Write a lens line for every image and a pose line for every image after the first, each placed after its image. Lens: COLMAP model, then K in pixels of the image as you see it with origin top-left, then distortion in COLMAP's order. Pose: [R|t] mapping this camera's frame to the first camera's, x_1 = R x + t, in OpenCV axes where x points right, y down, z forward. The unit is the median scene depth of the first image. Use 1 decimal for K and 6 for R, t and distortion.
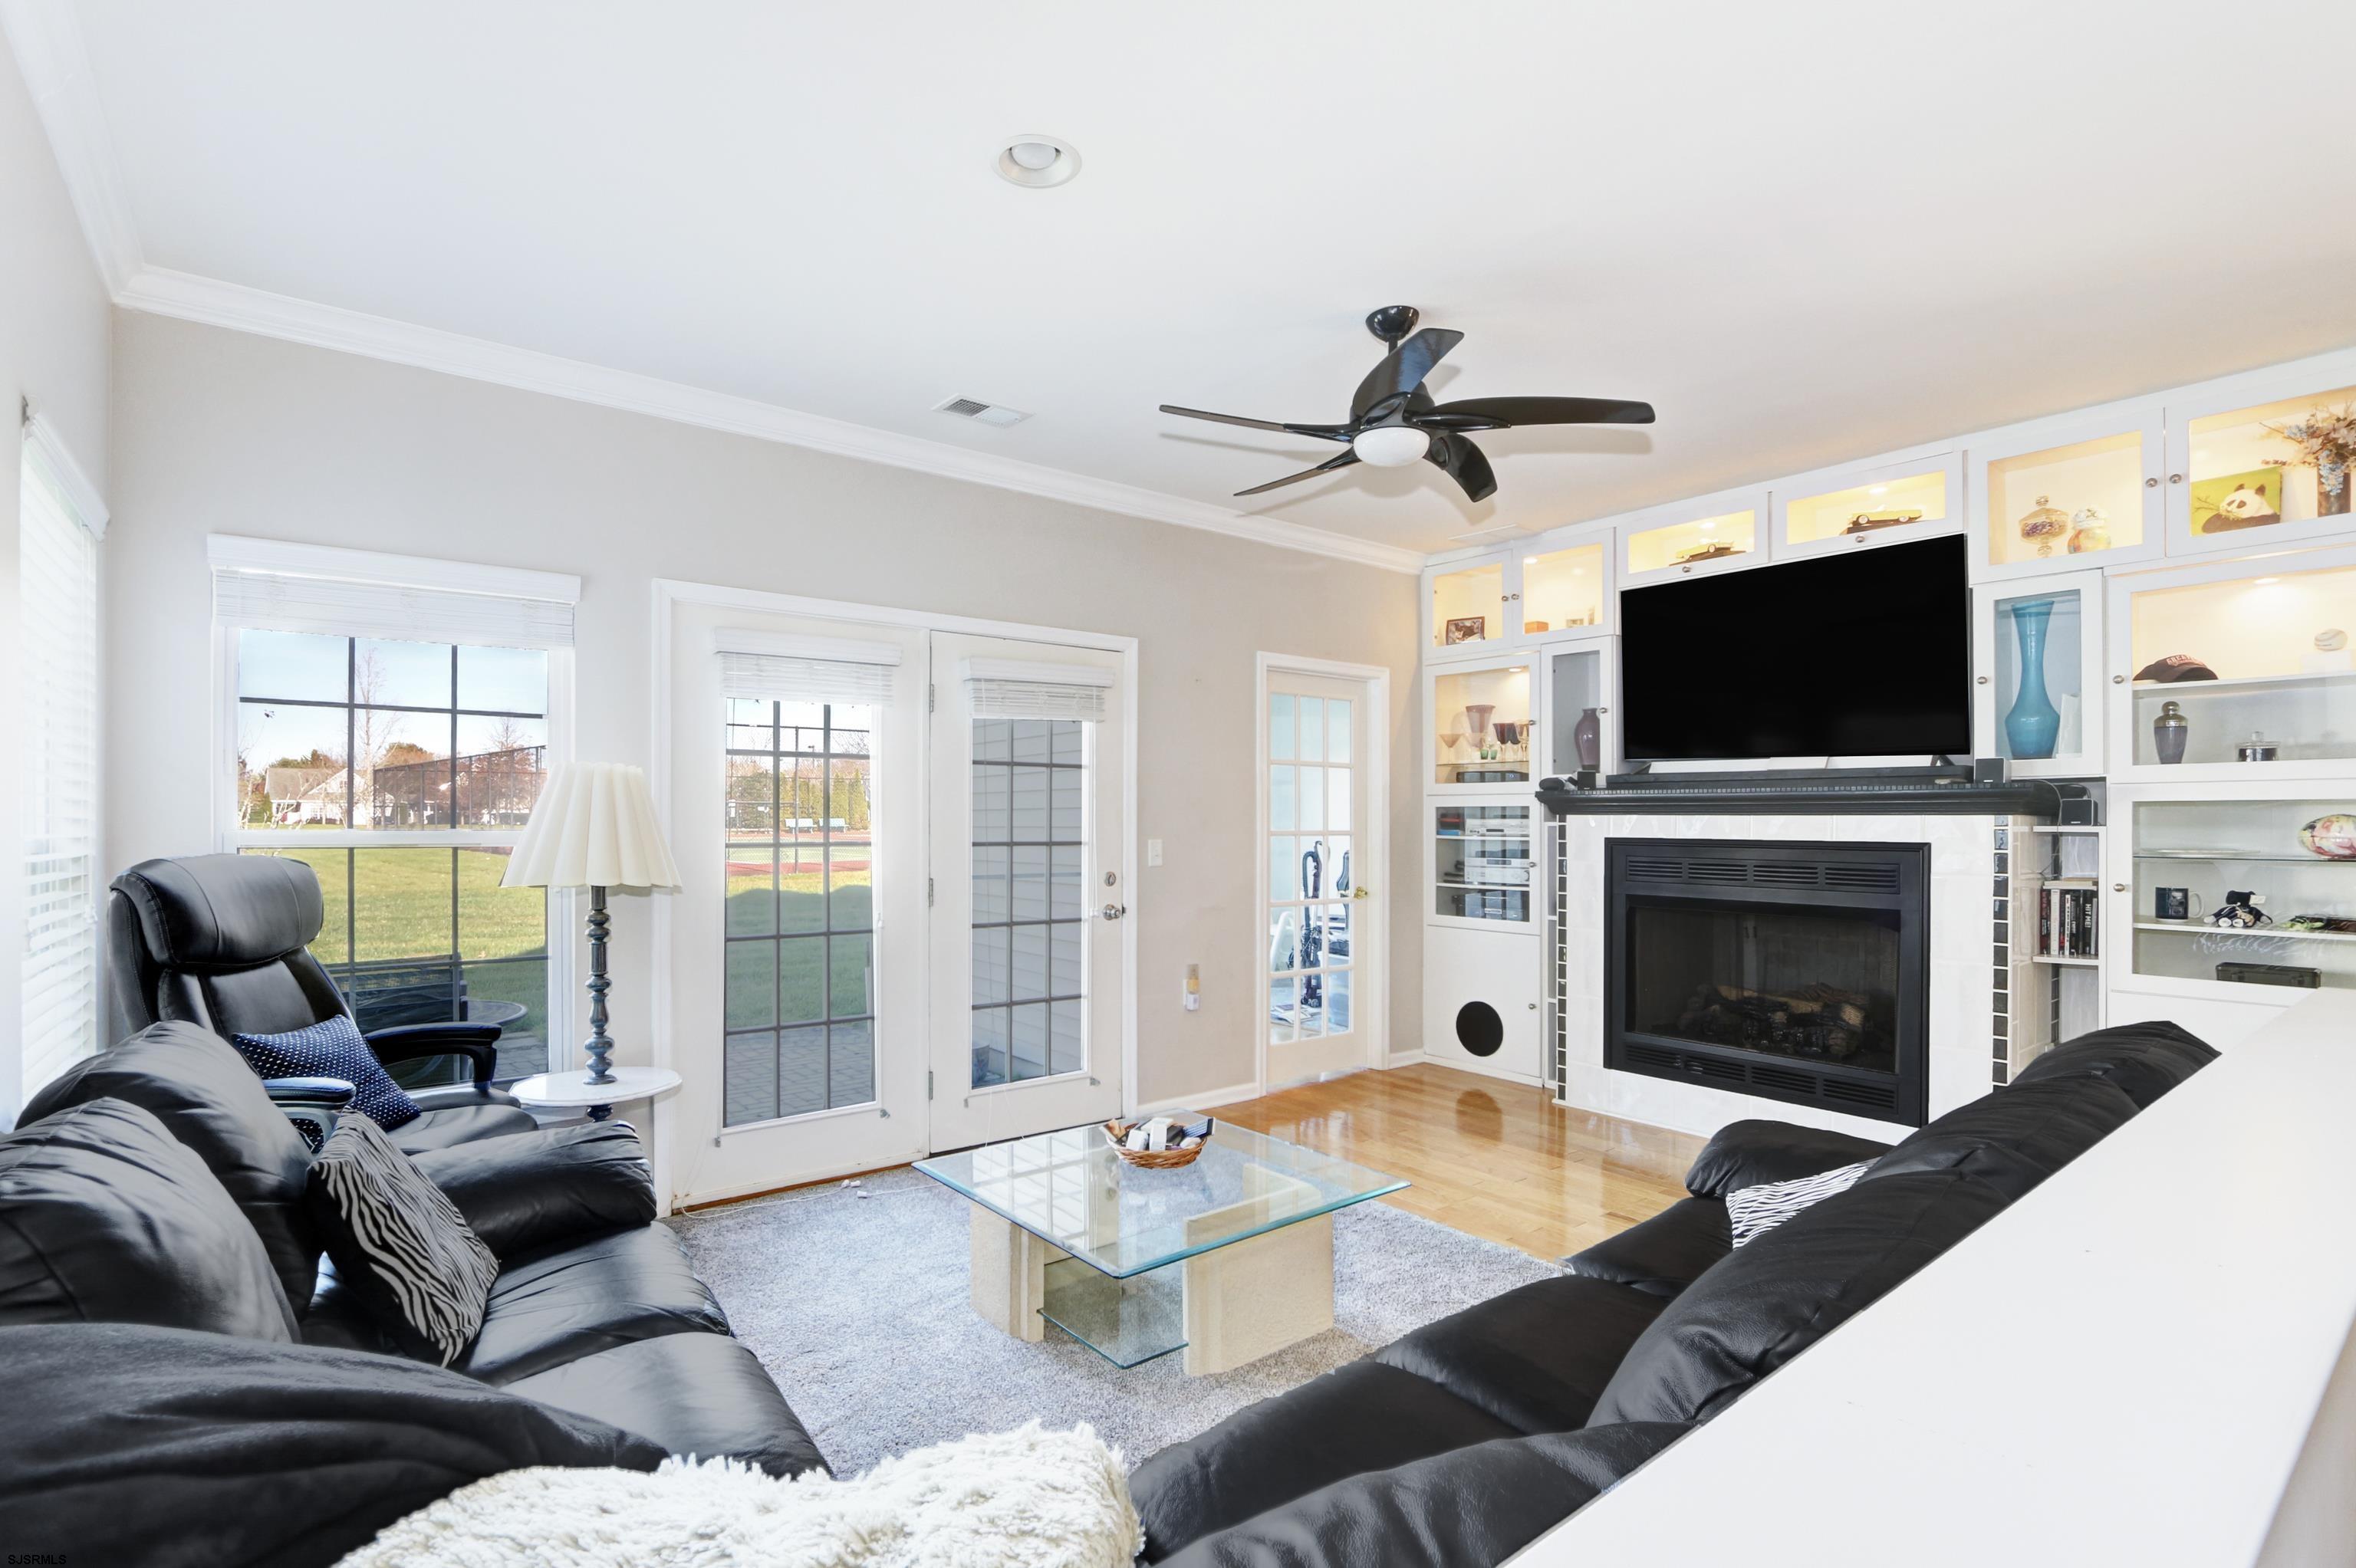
lens RADIAL K [[1111.9, 0, 1160.7], [0, 1111.9, 795.0], [0, 0, 1]] dist [-0.000365, 0.000188]
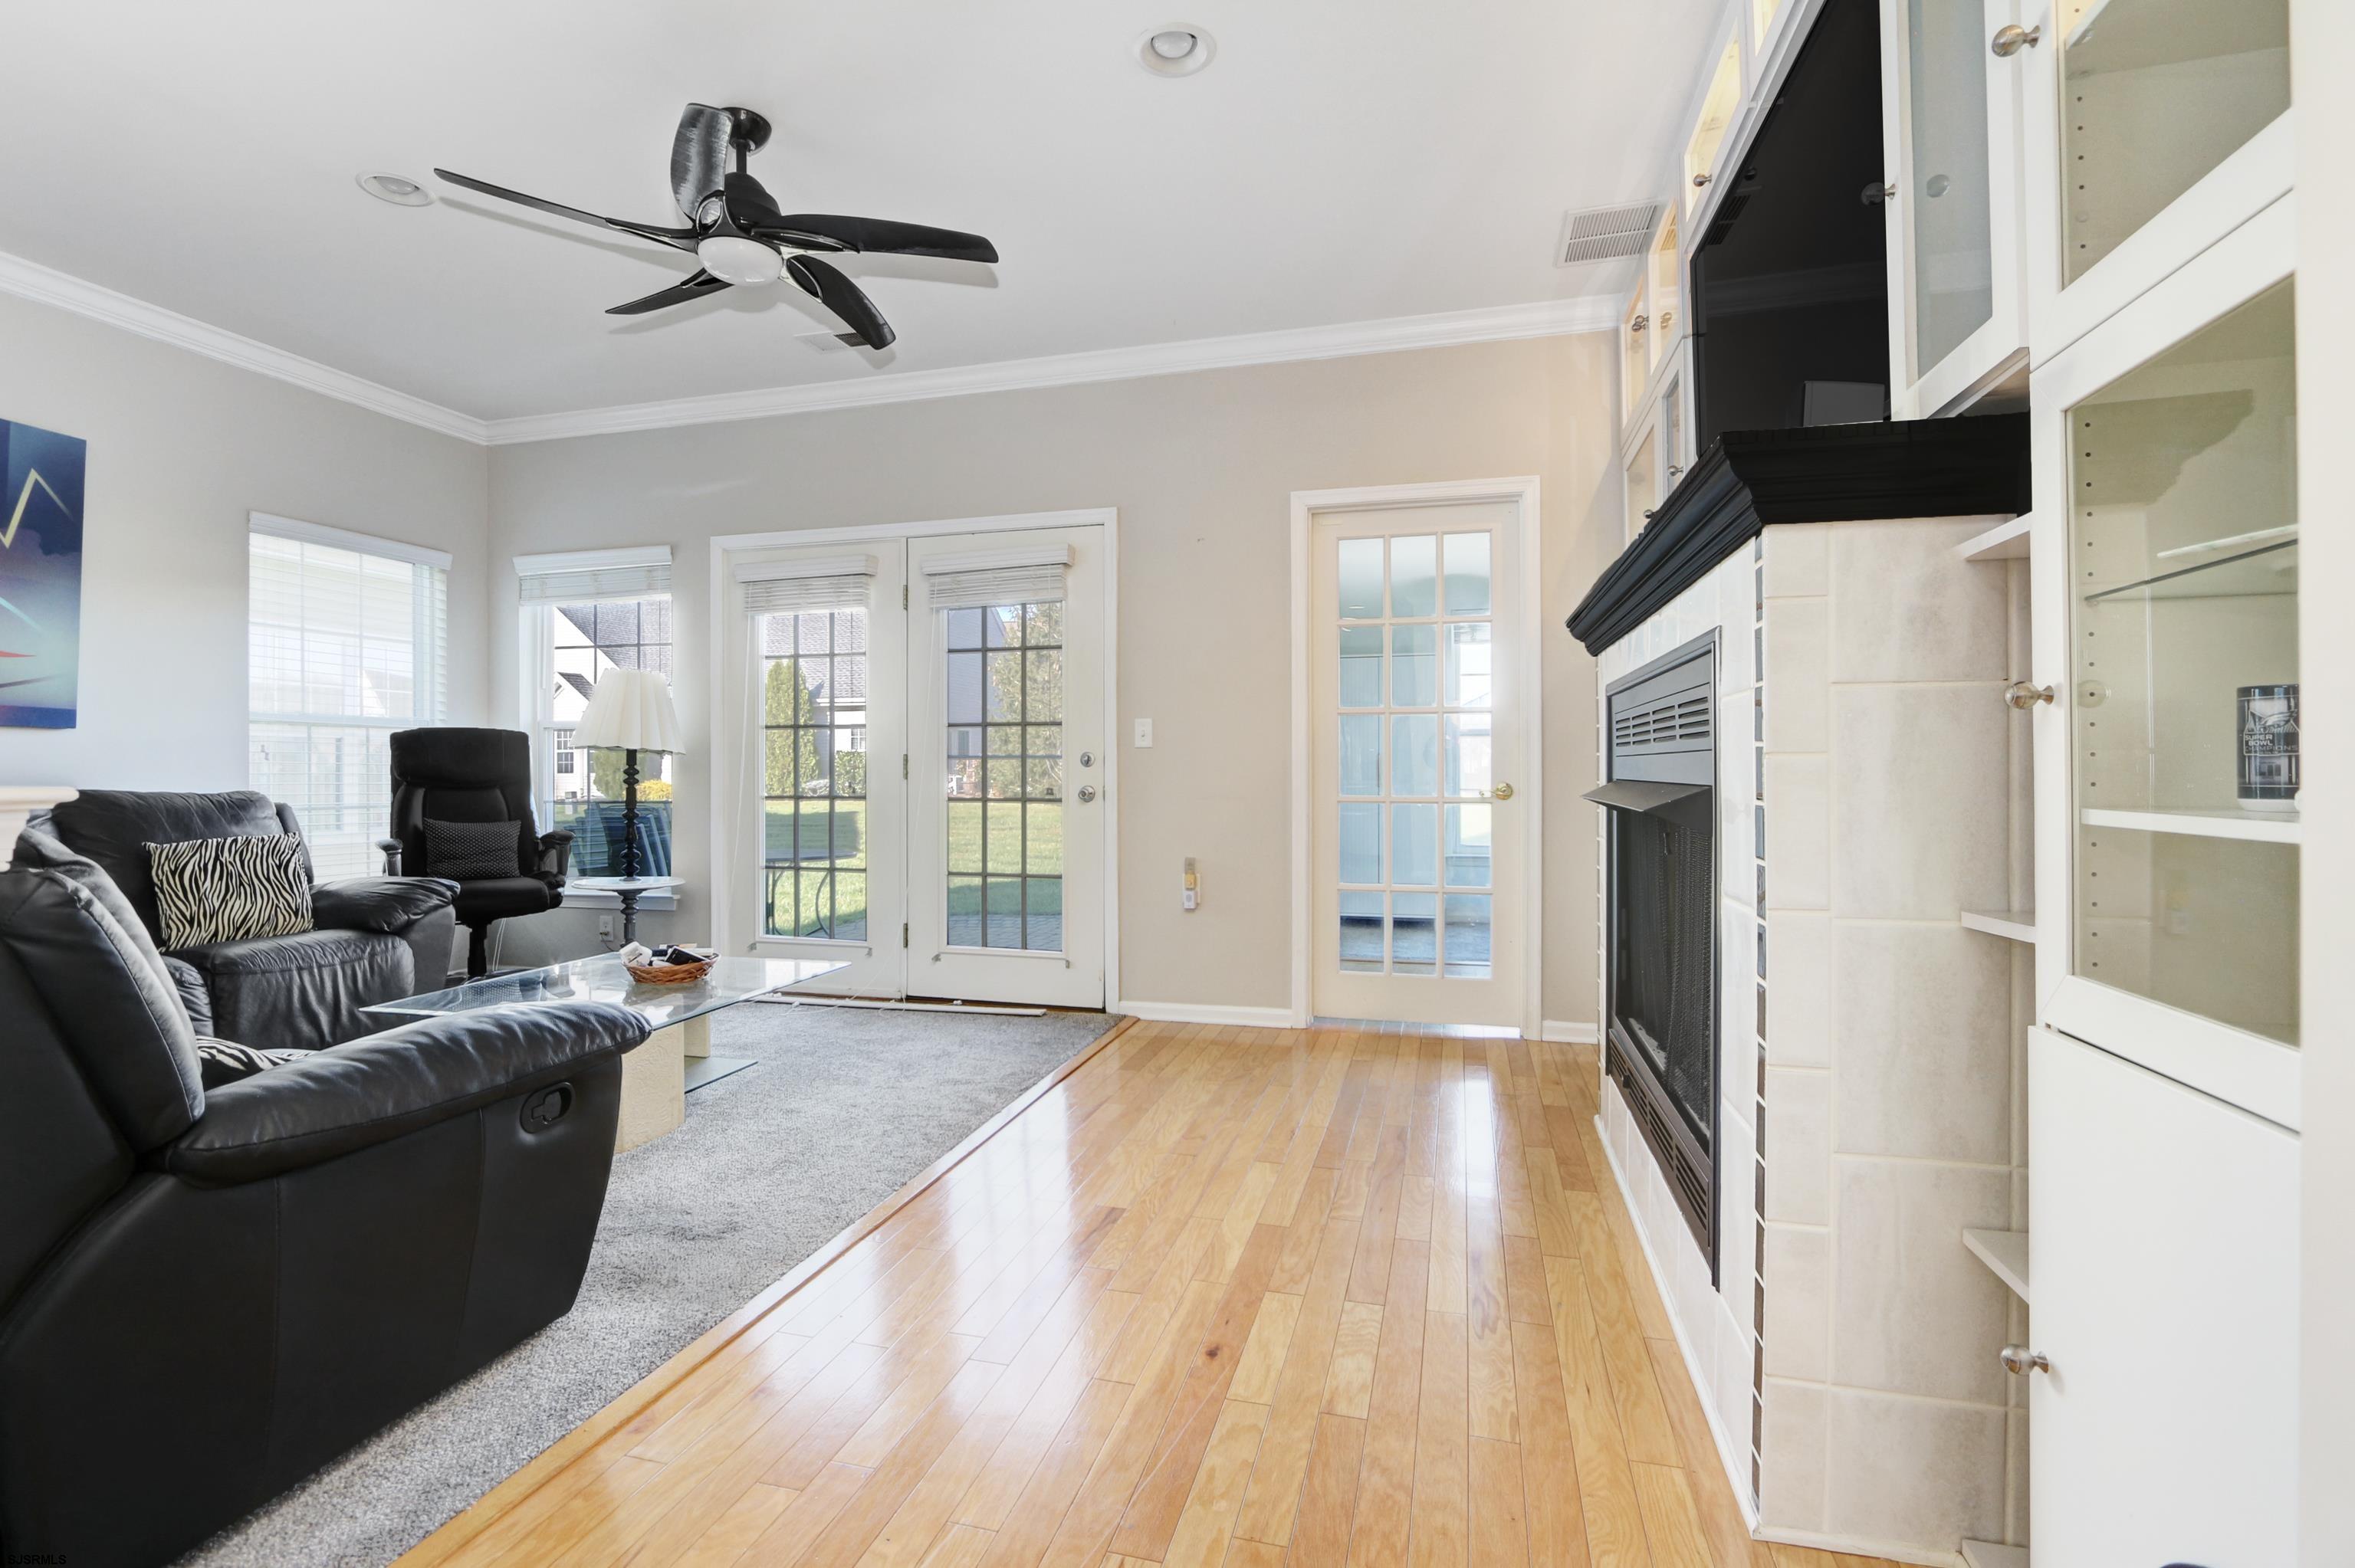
lens RADIAL K [[1067.4, 0, 1151.8], [0, 1067.4, 761.6], [0, 0, 1]] dist [0.000194, -0.000134]
pose [[0.590316, -0.009579, -0.807116, 0.715774], [0.021028, 0.999773, 0.003515, 0.071923], [0.806898, -0.019047, 0.590383, 0.475098]]
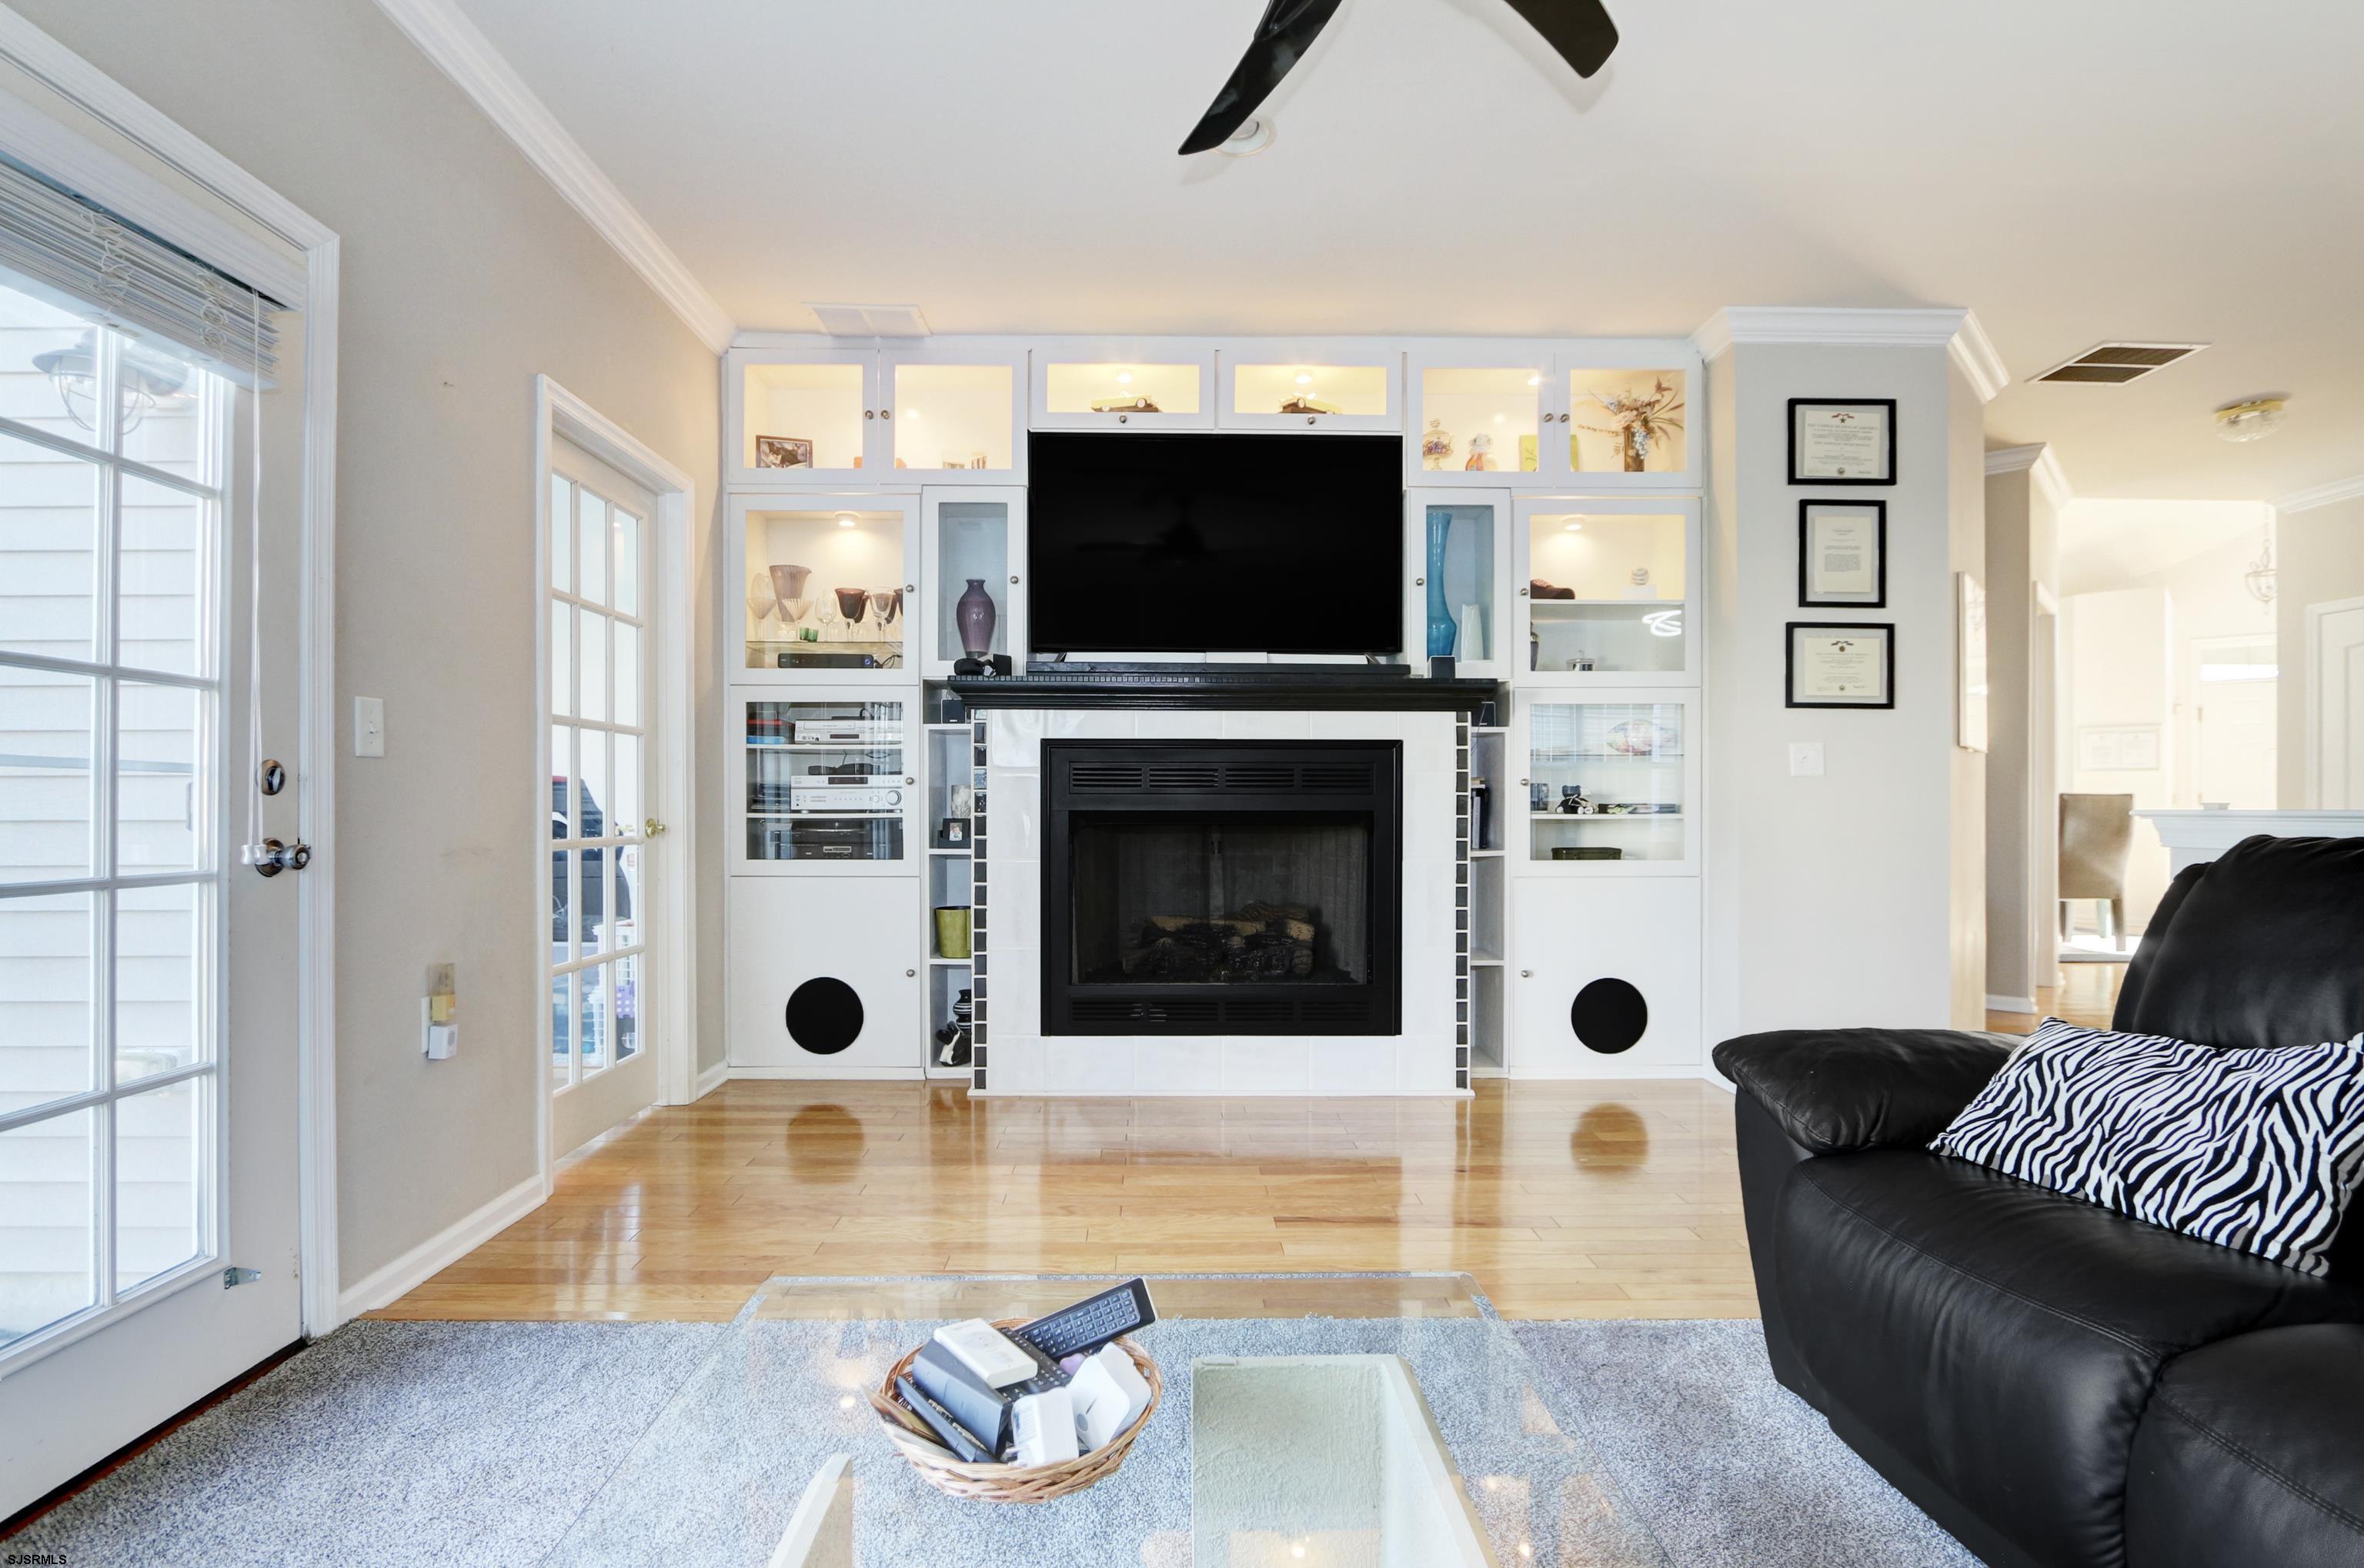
lens RADIAL K [[1115.7, 0, 1164.7], [0, 1115.7, 795.1], [0, 0, 1]] dist [-0.000365, 0.000188]
pose [[0.615051, 0.002671, 0.788483, -0.163142], [-0.014938, 0.999854, 0.008266, 0.070297], [-0.788346, -0.016862, 0.615001, 0.460964]]
